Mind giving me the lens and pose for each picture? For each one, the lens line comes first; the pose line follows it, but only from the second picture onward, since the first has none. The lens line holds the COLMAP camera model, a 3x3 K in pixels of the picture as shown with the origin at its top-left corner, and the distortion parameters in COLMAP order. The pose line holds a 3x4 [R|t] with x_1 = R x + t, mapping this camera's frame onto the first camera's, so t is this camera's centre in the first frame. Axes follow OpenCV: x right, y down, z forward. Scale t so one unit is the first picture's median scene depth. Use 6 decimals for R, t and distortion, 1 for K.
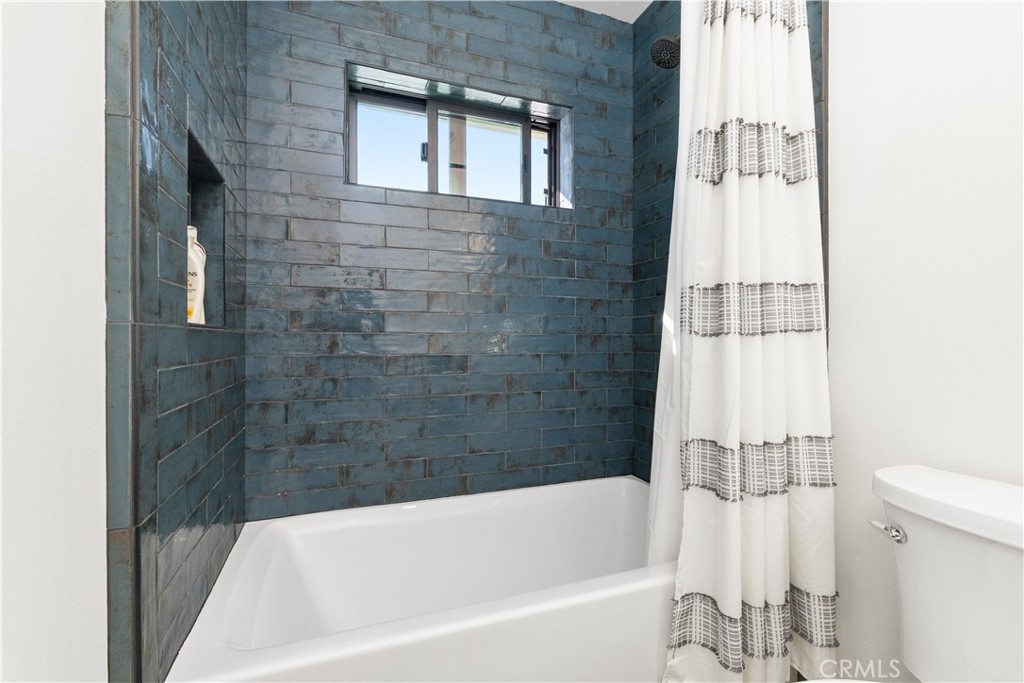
lens RADIAL K [[467.5, 0, 514.3], [0, 467.5, 340.3], [0, 0, 1]] dist [0.006870, -0.002498]
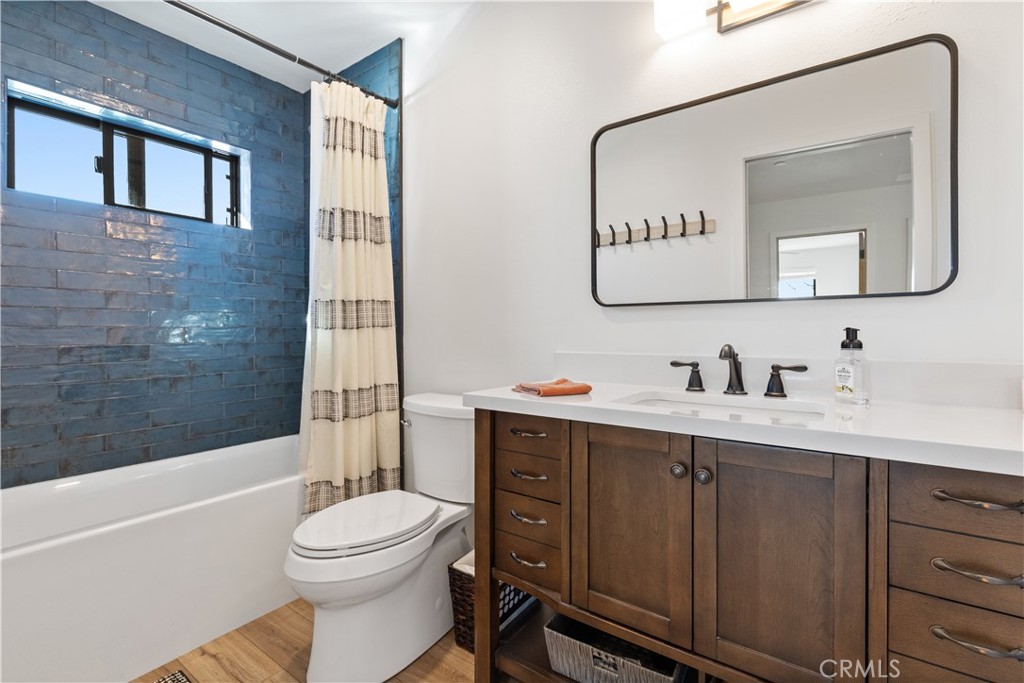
lens RADIAL K [[467.5, 0, 509.1], [0, 467.5, 333.3], [0, 0, 1]] dist [0.006870, -0.002498]
pose [[0.846305, -0.007492, 0.532647, 0.040459], [0.004462, 0.999966, 0.006976, -0.002571], [-0.532681, -0.003527, 0.846309, -0.507466]]
